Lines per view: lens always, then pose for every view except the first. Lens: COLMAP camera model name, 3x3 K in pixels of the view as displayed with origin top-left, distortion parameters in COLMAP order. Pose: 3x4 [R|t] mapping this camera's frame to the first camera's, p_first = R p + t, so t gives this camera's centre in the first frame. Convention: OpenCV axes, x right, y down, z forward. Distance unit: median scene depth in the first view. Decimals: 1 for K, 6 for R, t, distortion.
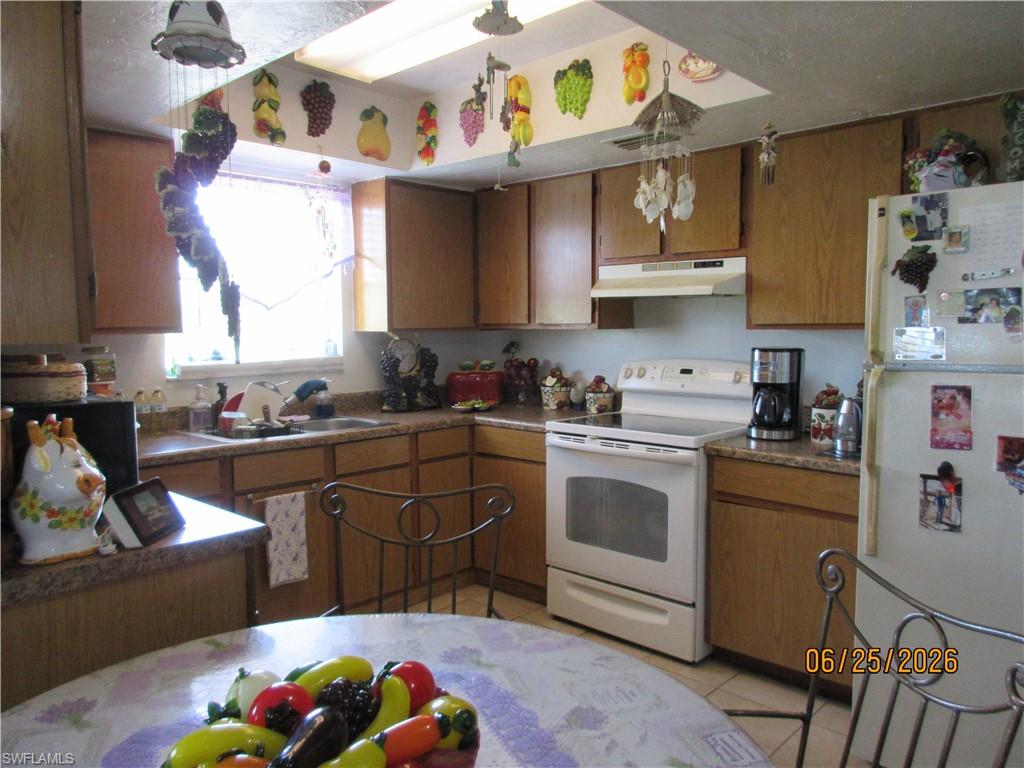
lens RADIAL K [[752.4, 0, 511.8], [0, 752.4, 386.4], [0, 0, 1]] dist [-0.006790, 0.000563]
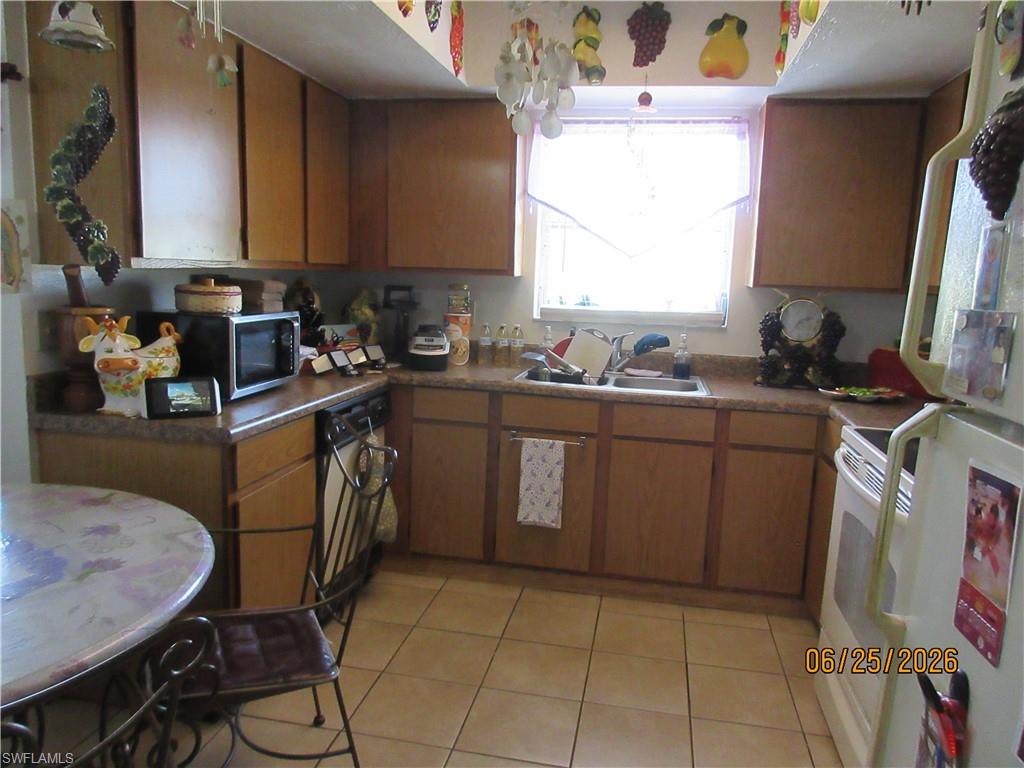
lens RADIAL K [[752.4, 0, 511.8], [0, 752.4, 386.4], [0, 0, 1]] dist [-0.006790, 0.000563]
pose [[0.539368, 0.157496, -0.827210, 0.473528], [-0.110519, 0.987096, 0.115875, -0.037311], [0.834786, 0.028923, 0.549814, 0.380840]]
